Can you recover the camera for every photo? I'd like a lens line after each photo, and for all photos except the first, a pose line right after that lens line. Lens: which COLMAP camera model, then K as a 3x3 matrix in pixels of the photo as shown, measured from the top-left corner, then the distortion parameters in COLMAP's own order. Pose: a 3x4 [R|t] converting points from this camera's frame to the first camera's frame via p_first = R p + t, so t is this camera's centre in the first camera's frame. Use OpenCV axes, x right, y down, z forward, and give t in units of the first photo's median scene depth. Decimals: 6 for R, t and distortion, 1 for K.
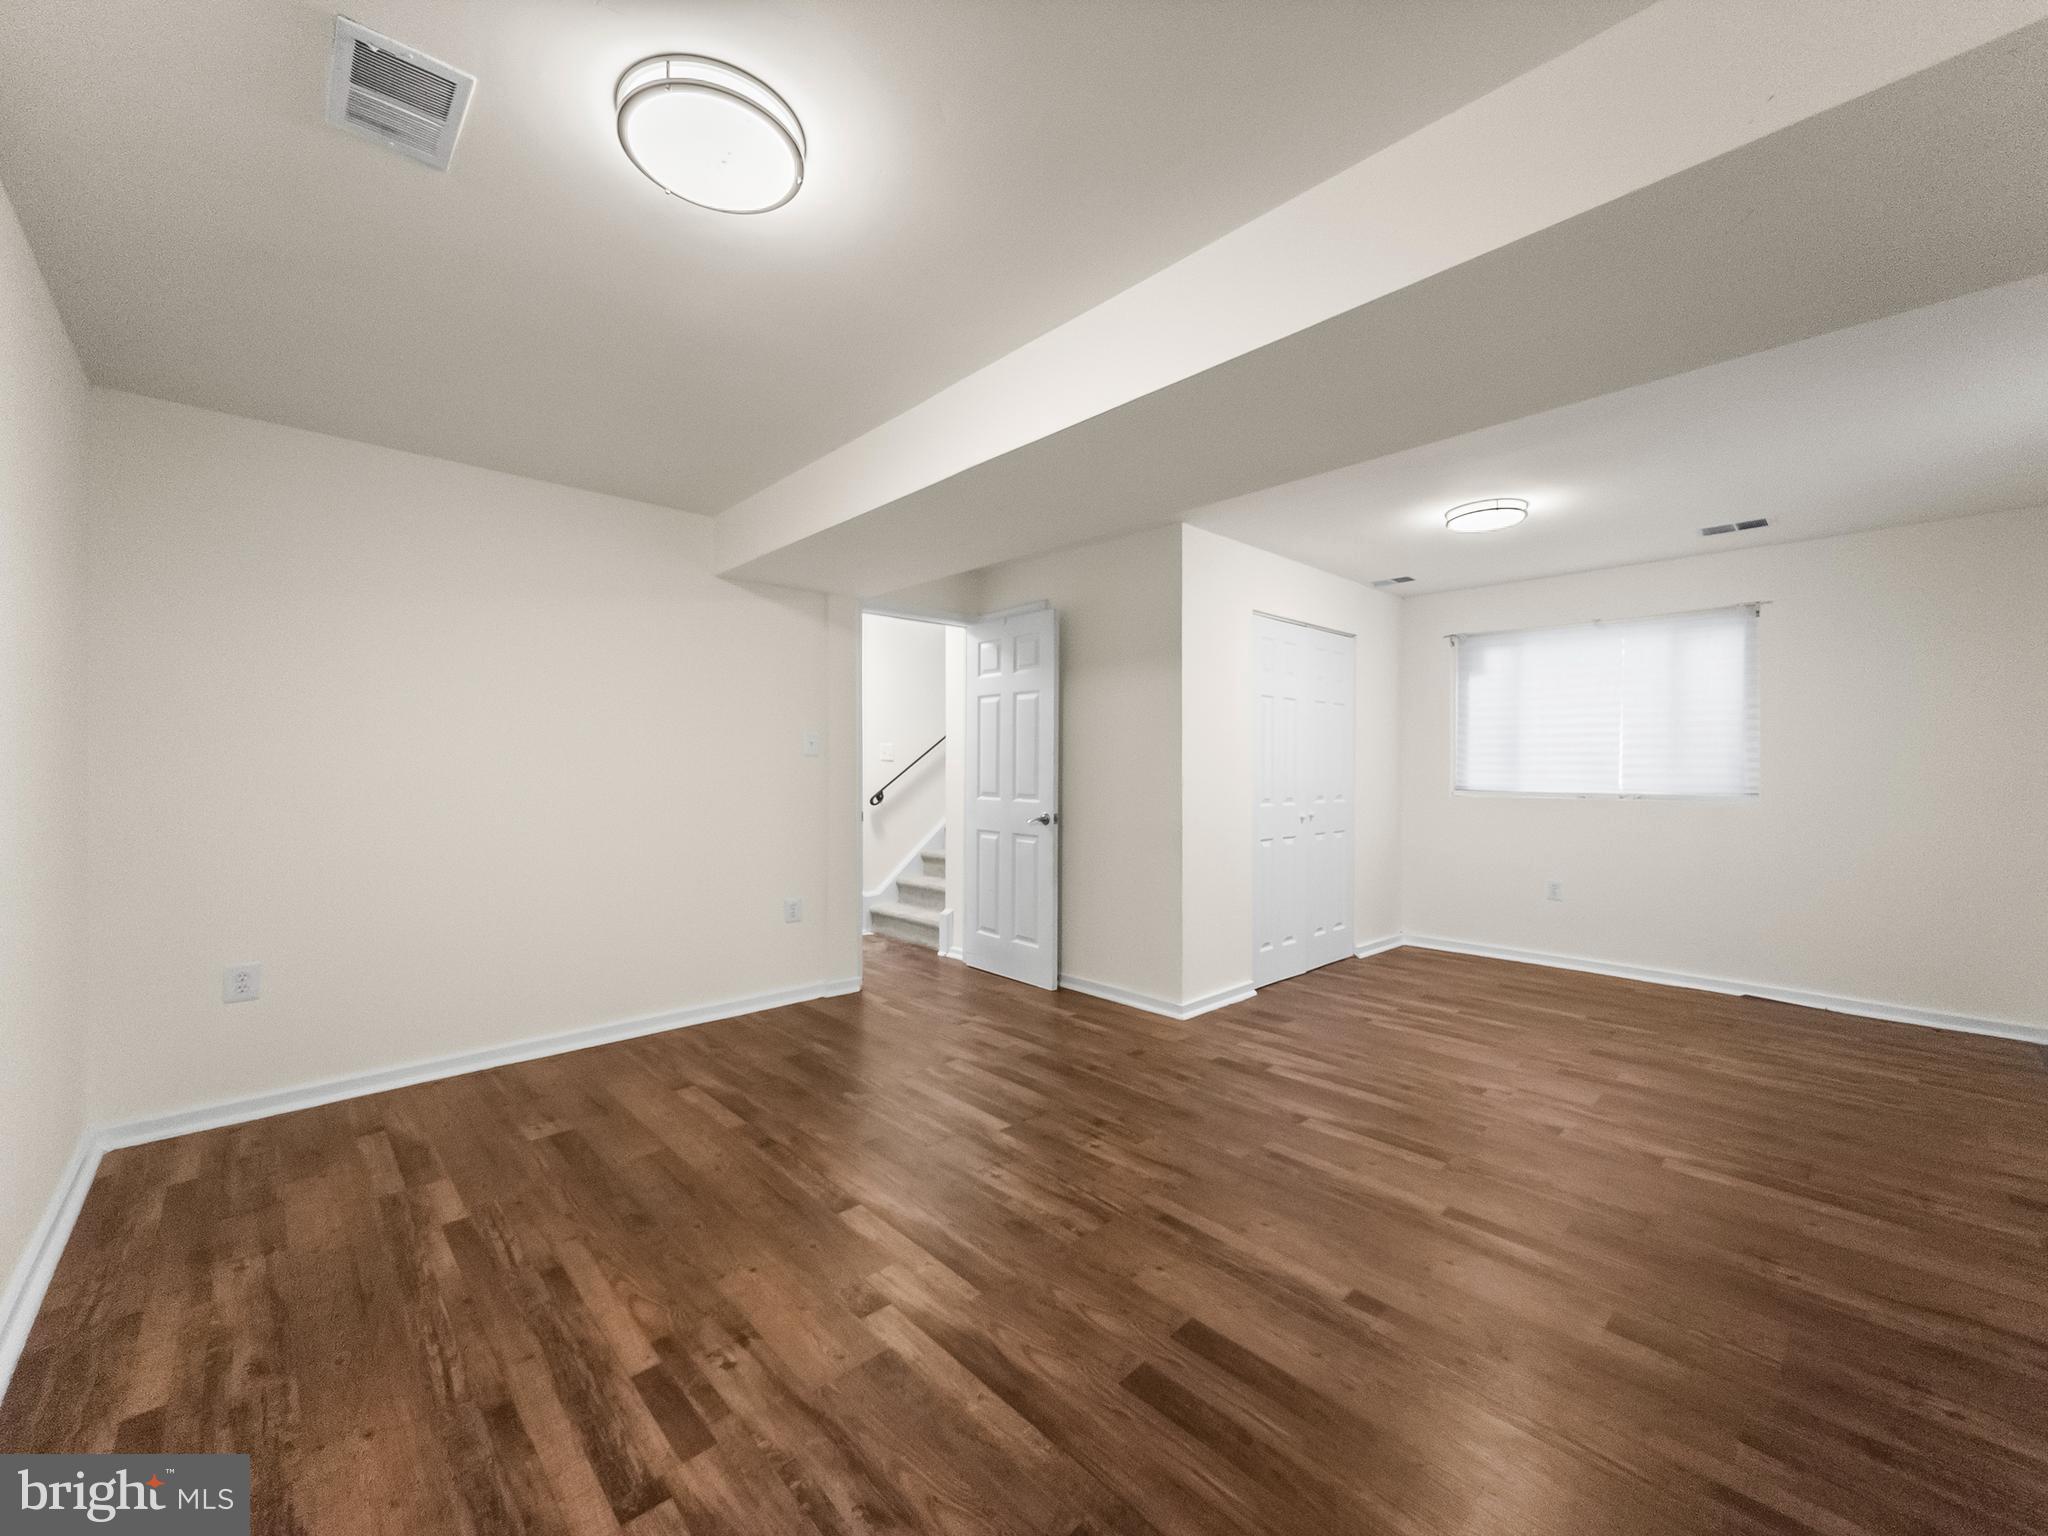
lens RADIAL K [[830.3, 0, 1010.7], [0, 830.3, 763.2], [0, 0, 1]] dist [-0.000679, -0.000627]
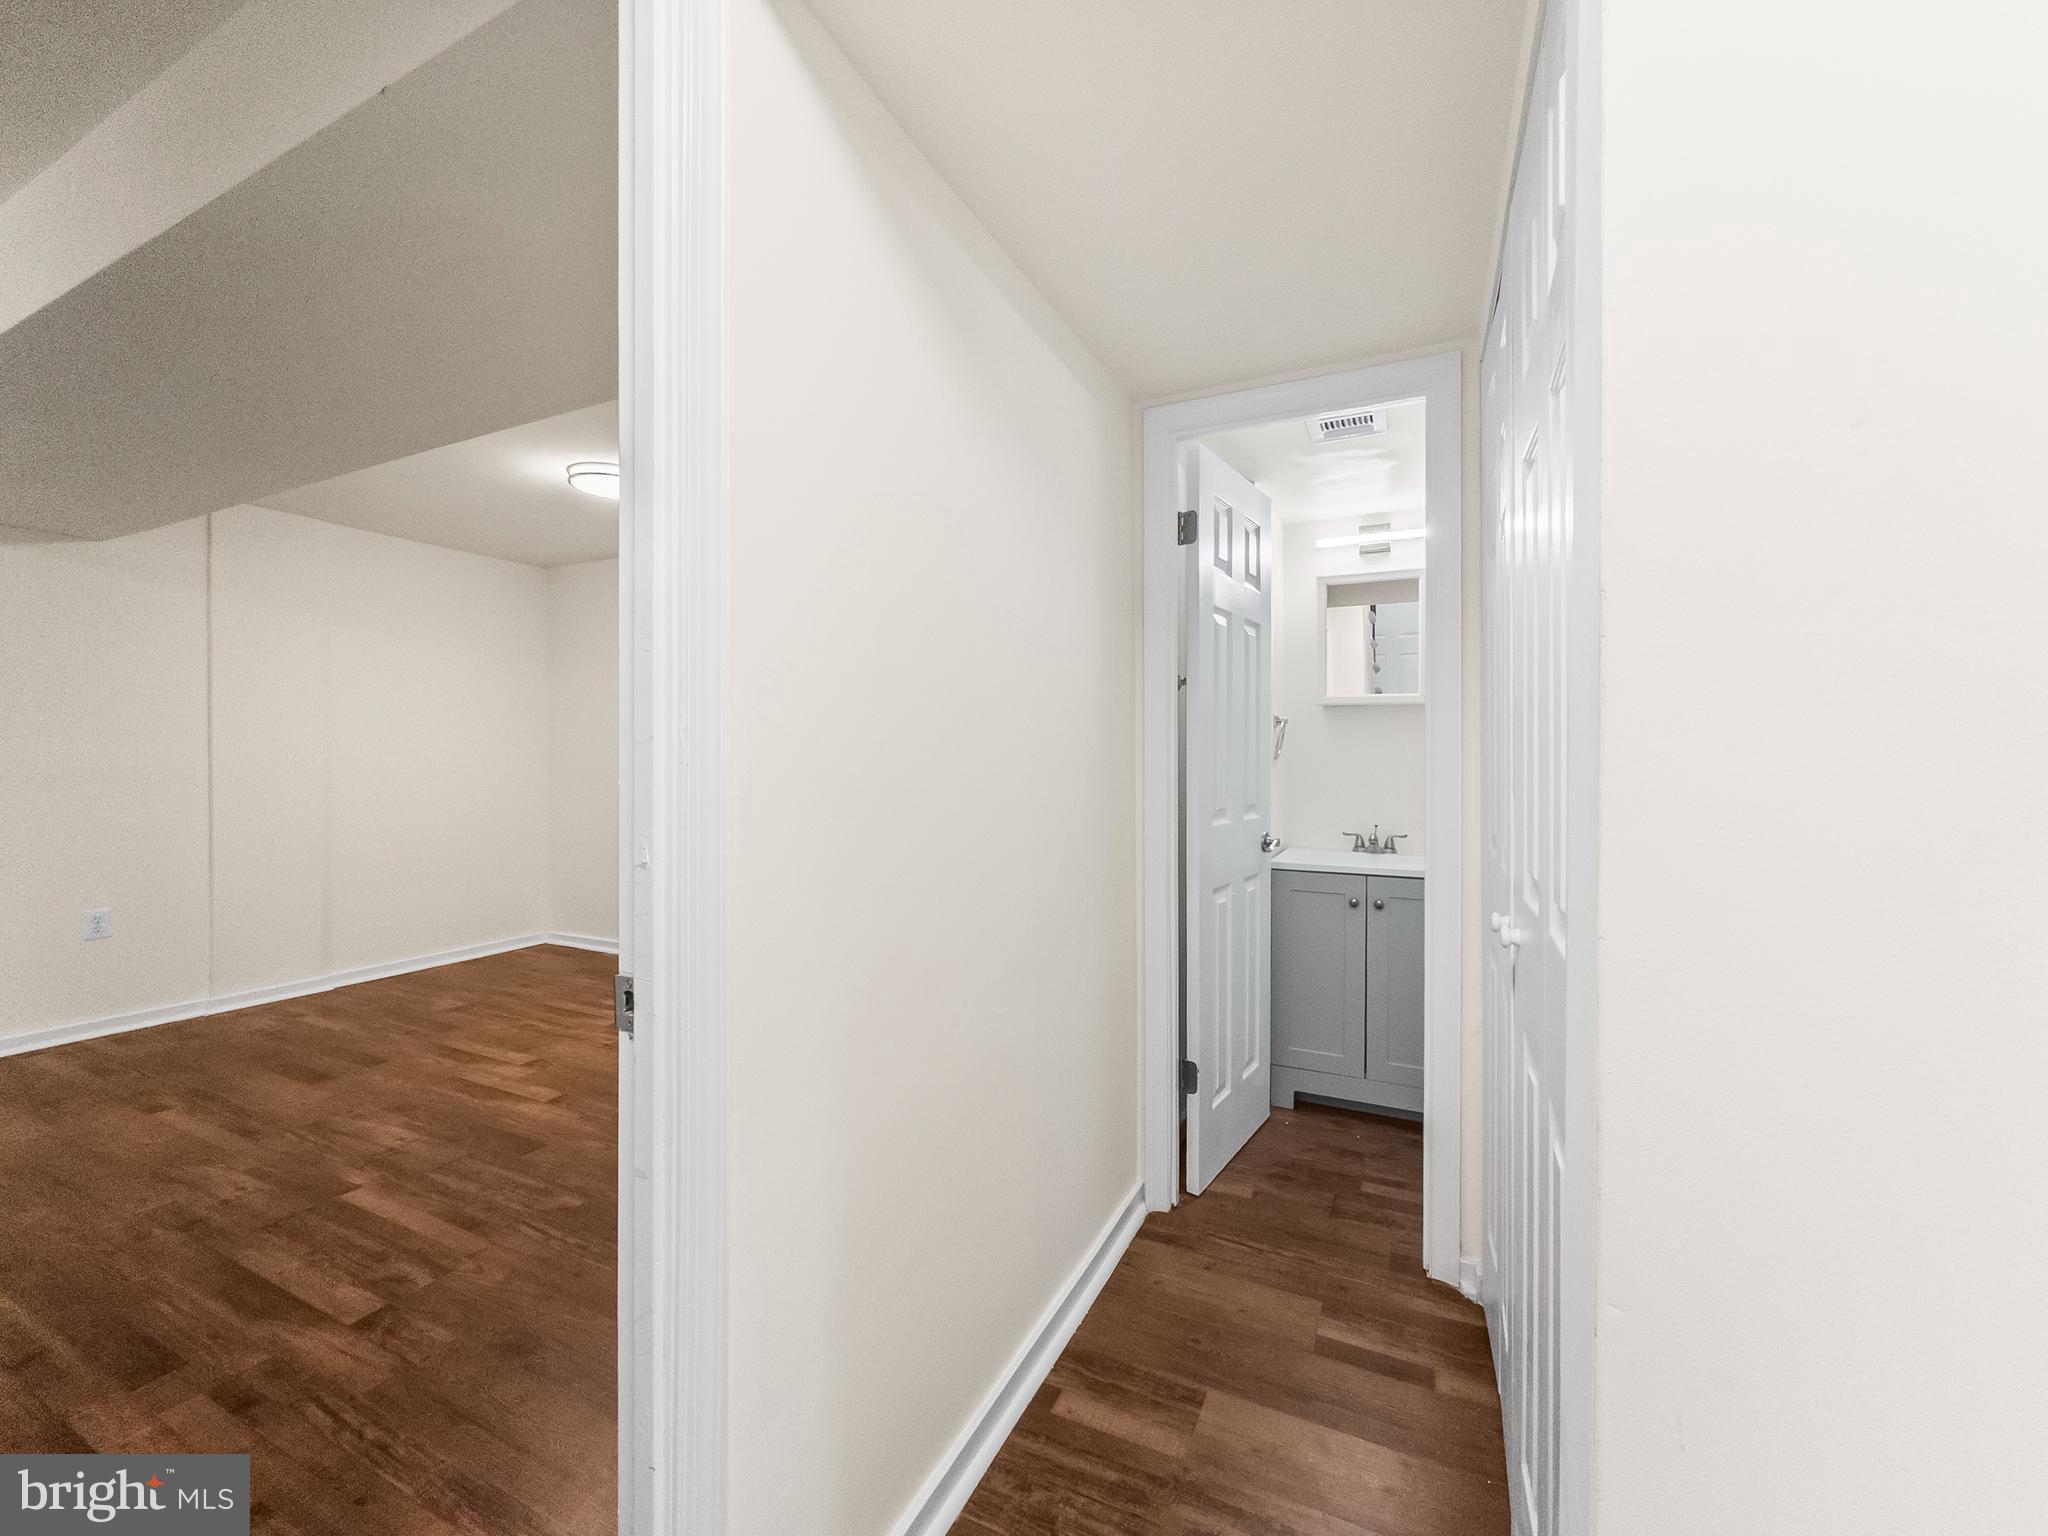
lens RADIAL K [[830.3, 0, 1019.4], [0, 830.3, 763.4], [0, 0, 1]] dist [-0.000679, -0.000627]
pose [[-0.929845, 0.001579, -0.367947, -0.307487], [0.001160, 0.999998, 0.001359, 0.015836], [0.367949, 0.000837, -0.929846, 1.925833]]
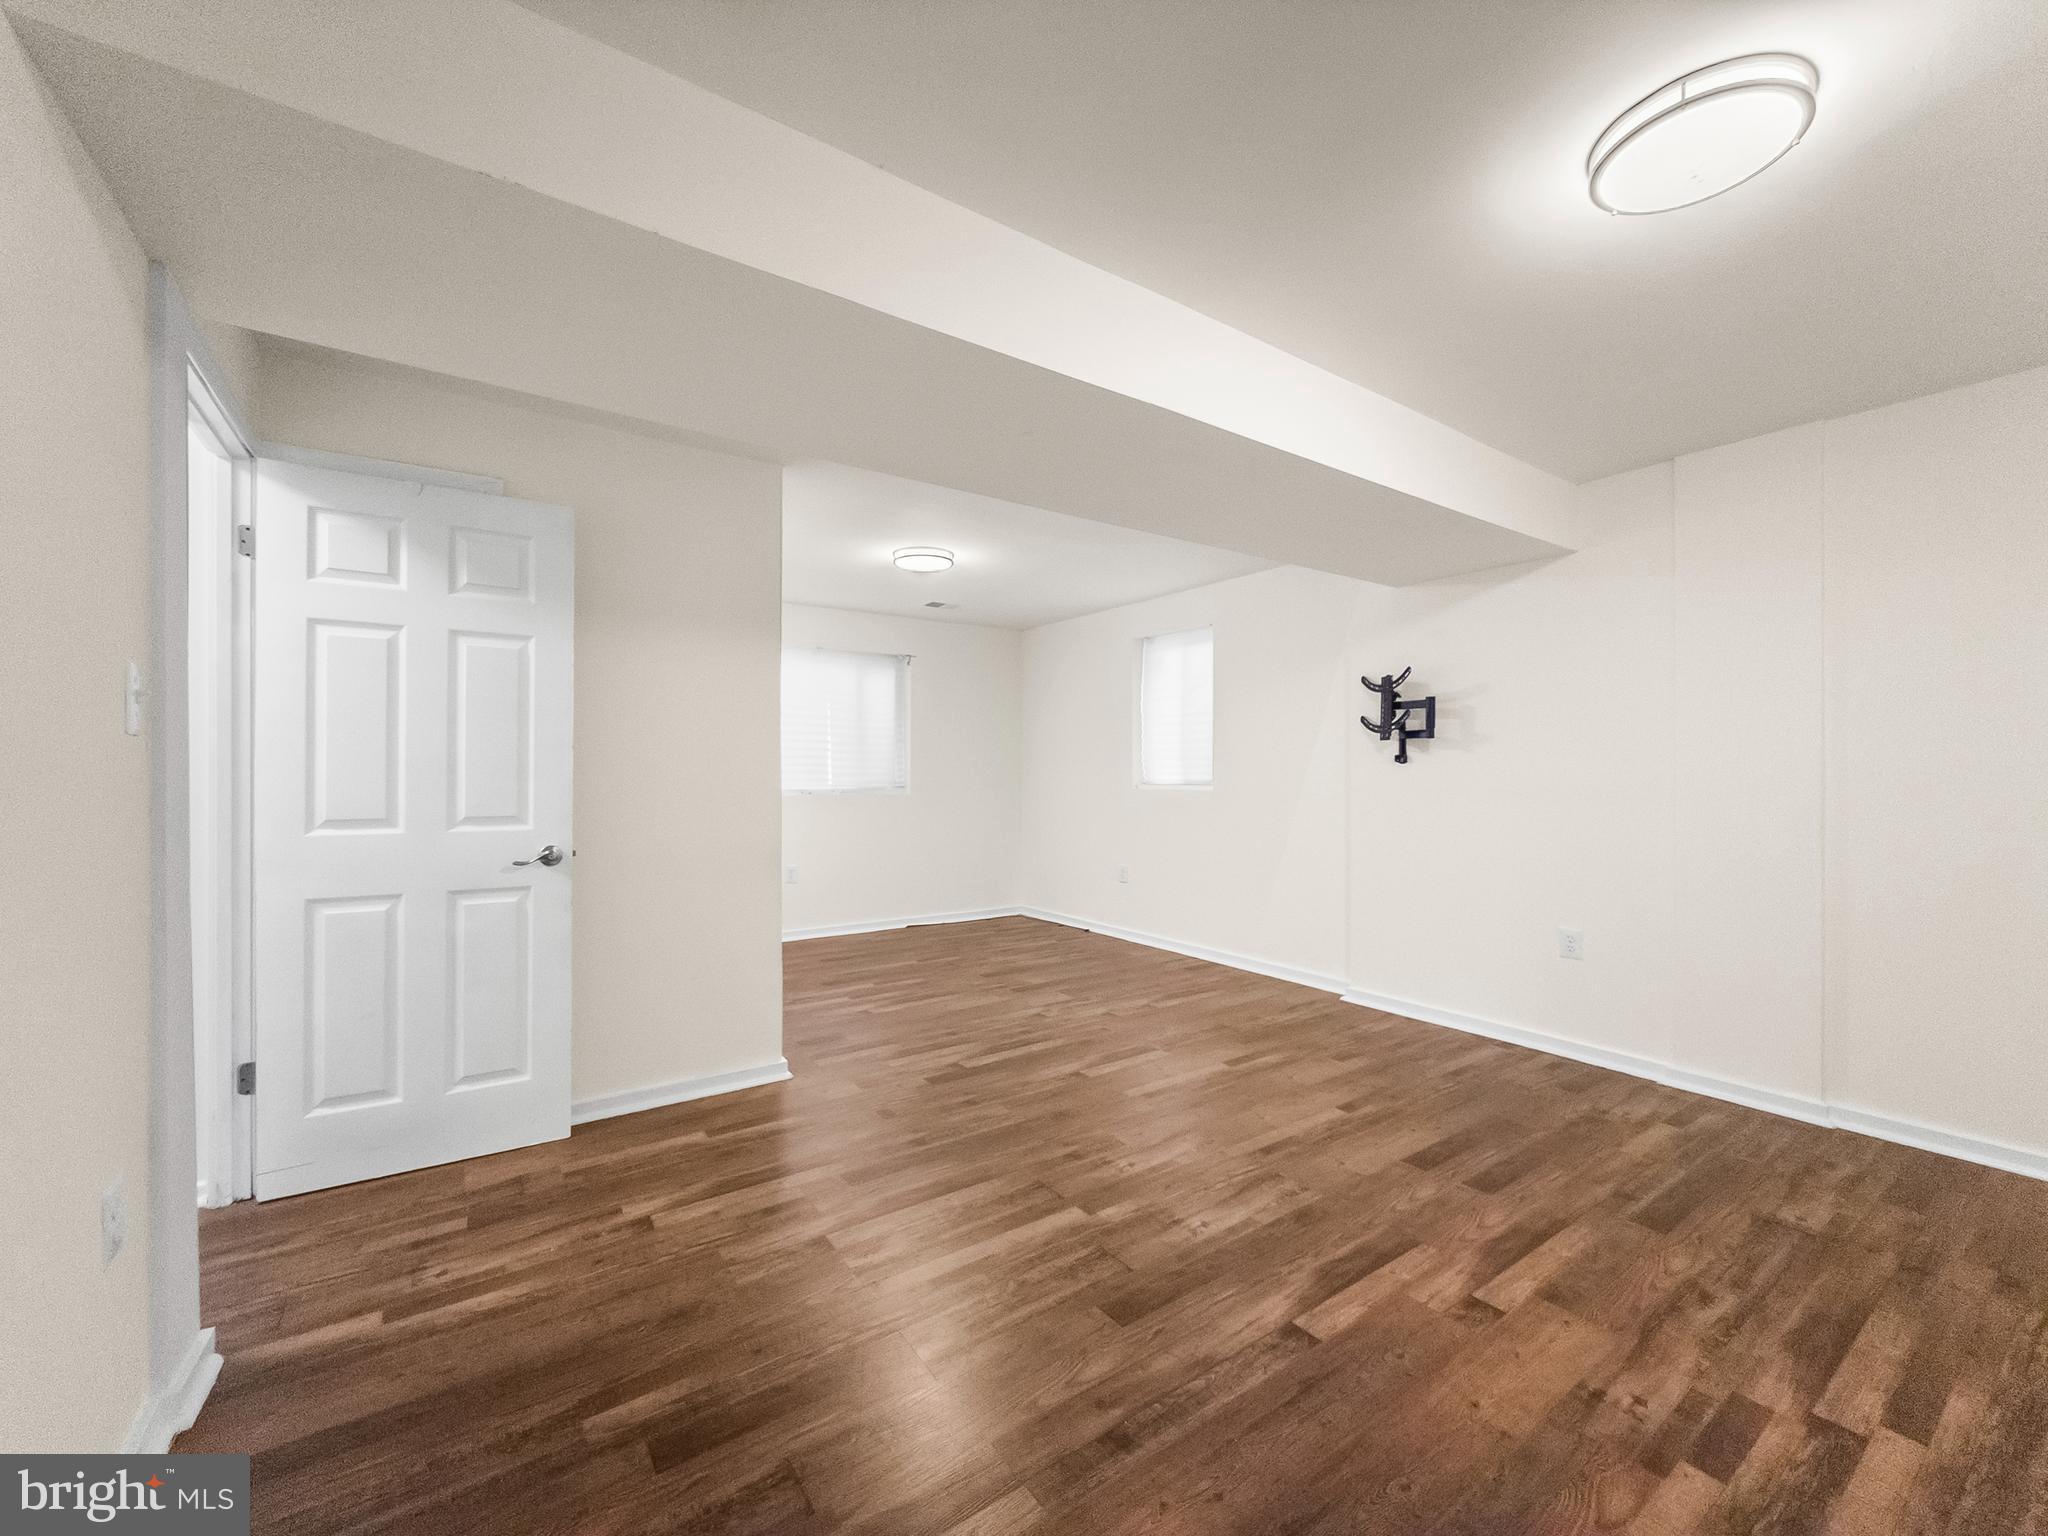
lens RADIAL K [[830.3, 0, 1032.0], [0, 830.3, 773.0], [0, 0, 1]] dist [-0.000679, -0.000627]
pose [[0.122715, -0.005559, 0.992426, -0.790047], [-0.005190, 0.999967, 0.006243, 0.002819], [-0.992428, -0.005917, 0.122683, 0.914541]]
